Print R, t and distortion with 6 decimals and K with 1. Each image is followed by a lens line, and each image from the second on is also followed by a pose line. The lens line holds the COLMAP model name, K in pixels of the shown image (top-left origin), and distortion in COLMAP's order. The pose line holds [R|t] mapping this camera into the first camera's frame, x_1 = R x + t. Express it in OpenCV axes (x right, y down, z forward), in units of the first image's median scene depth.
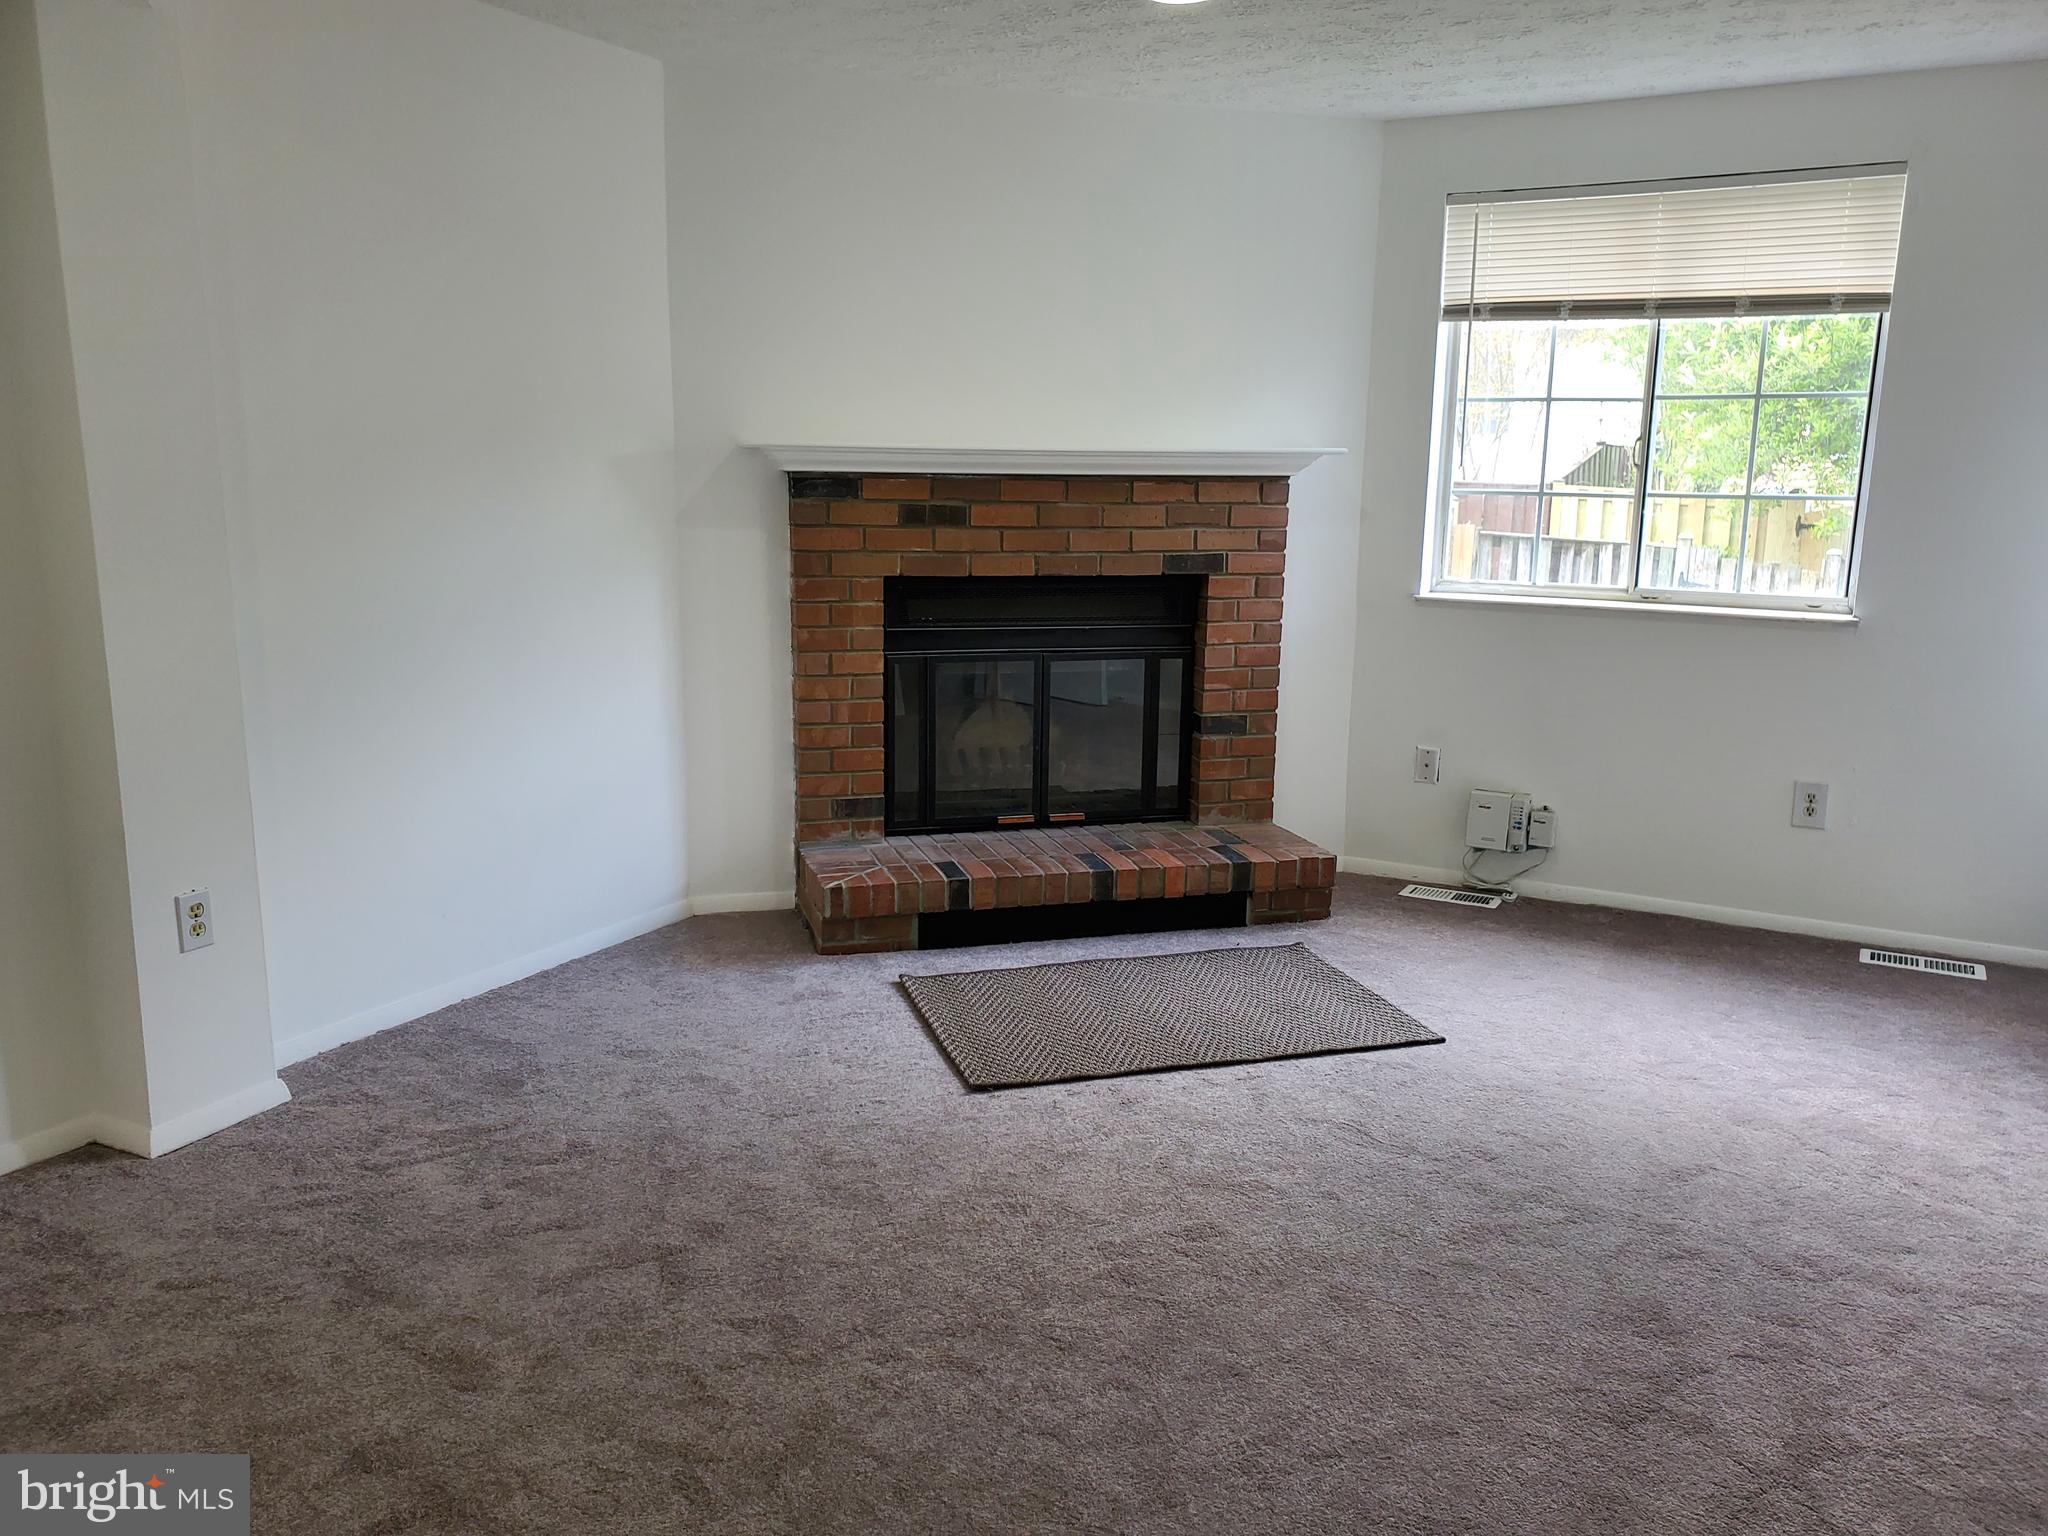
lens RADIAL K [[1548.1, 0, 1024.0], [0, 1548.1, 768.0], [0, 0, 1]] dist [0.062916, -0.104943]
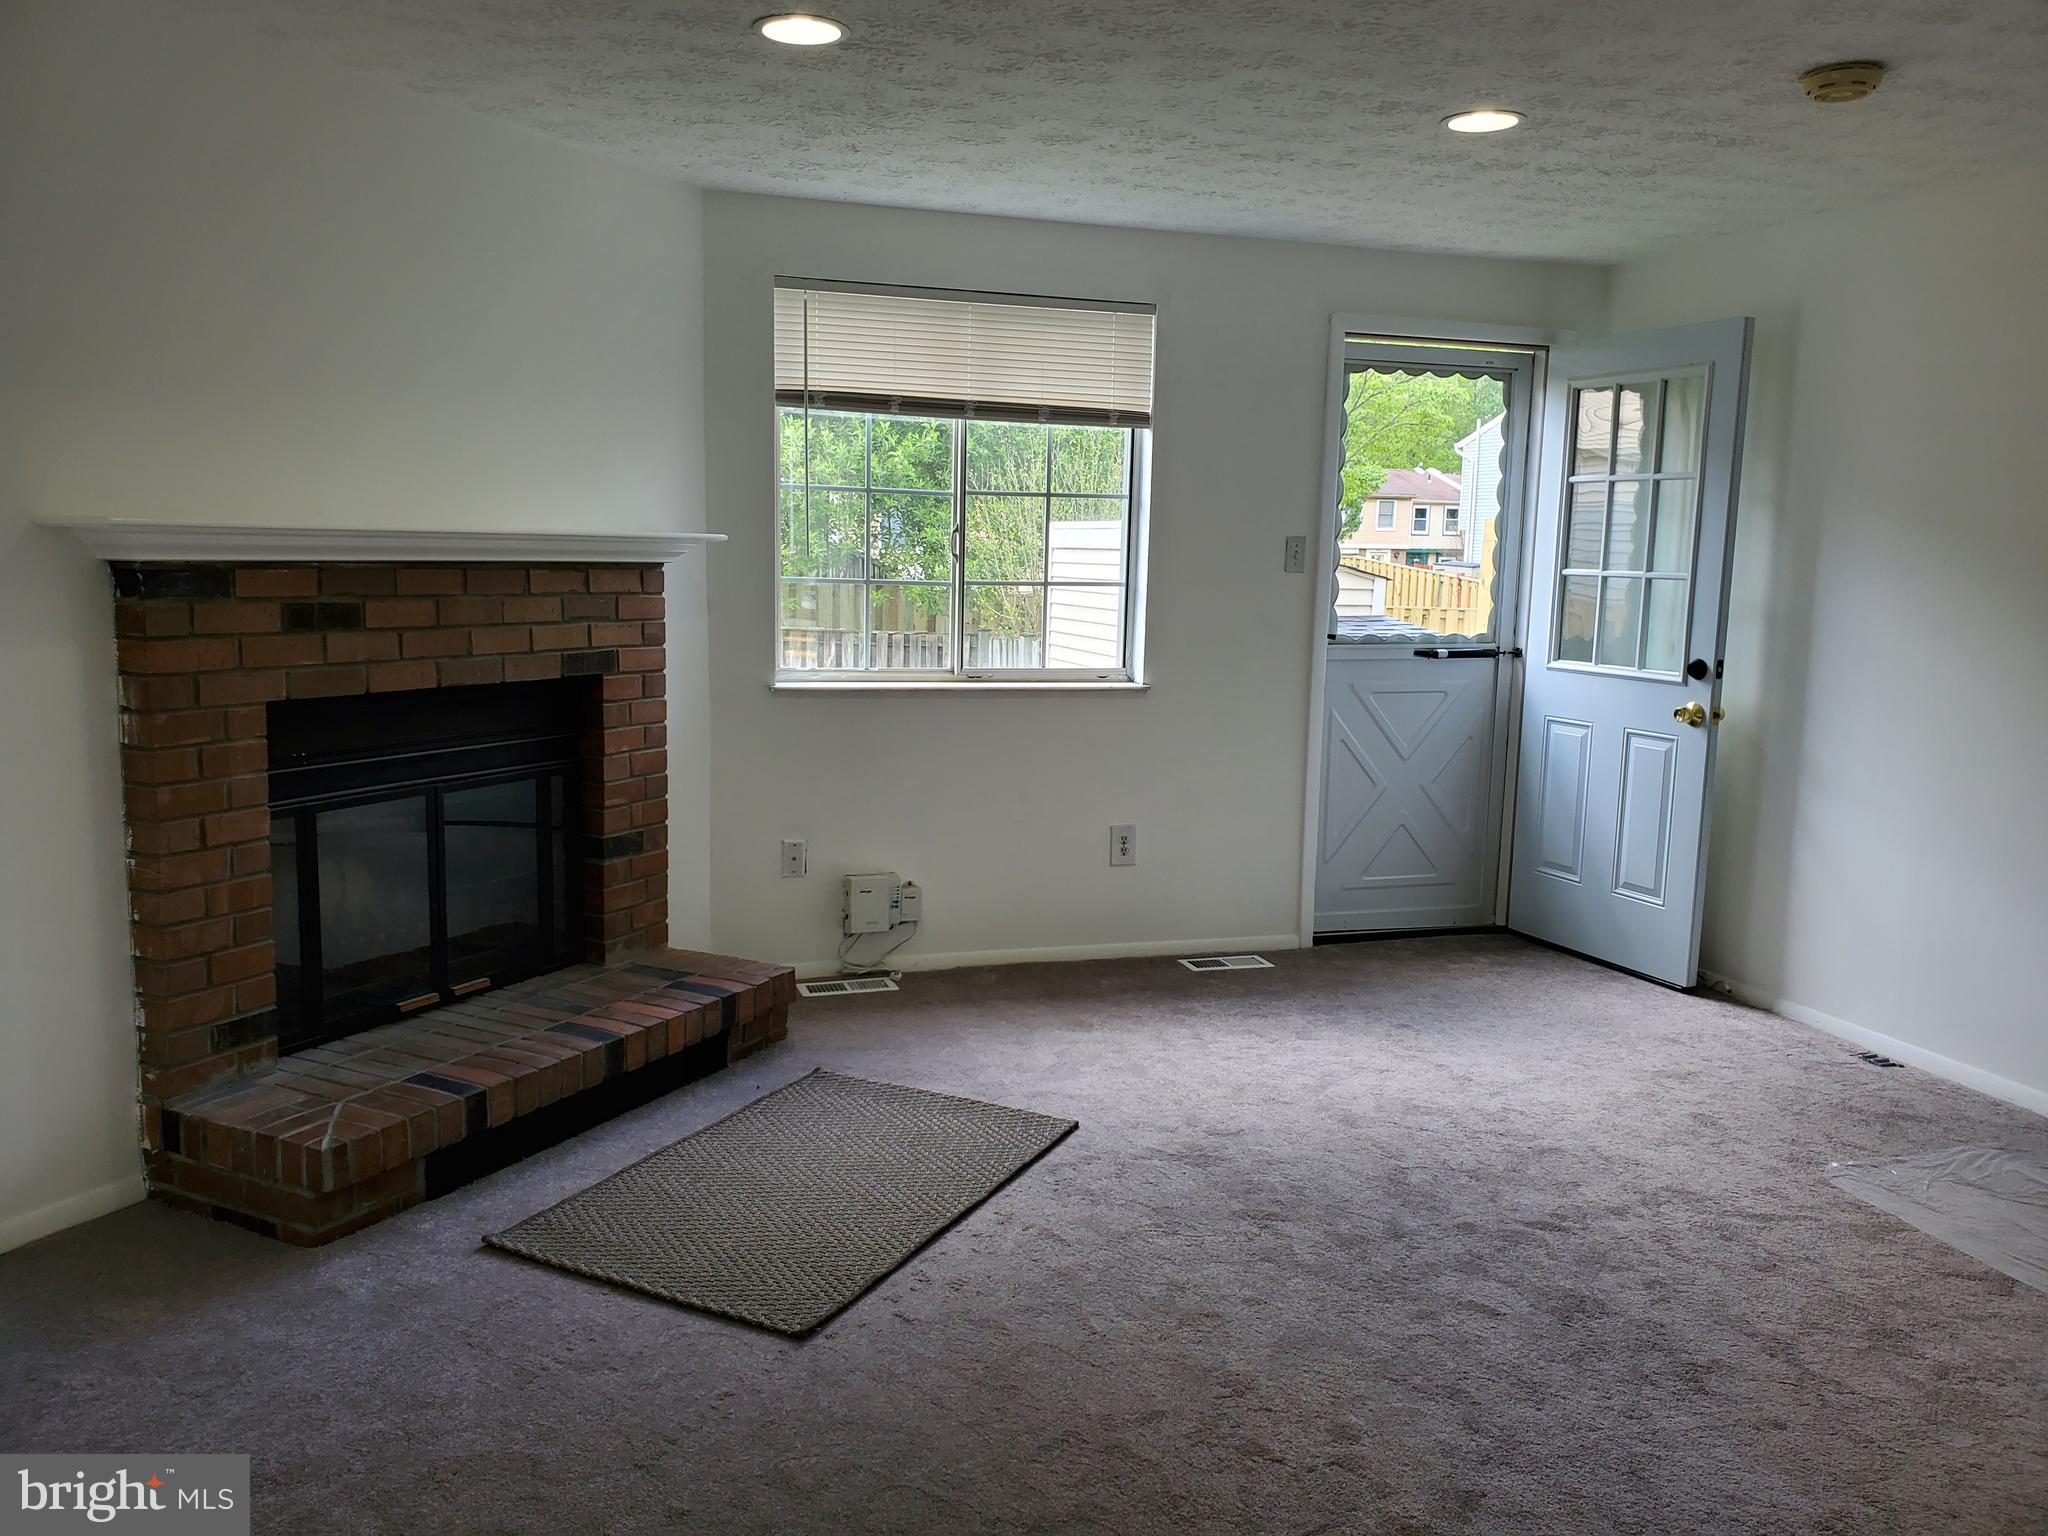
lens RADIAL K [[1548.1, 0, 1024.0], [0, 1548.1, 768.0], [0, 0, 1]] dist [0.062916, -0.104943]
pose [[0.686577, -0.097327, 0.720513, -0.354423], [0.126662, 0.991857, 0.013283, -0.055725], [-0.715939, 0.082142, 0.693314, 0.237525]]
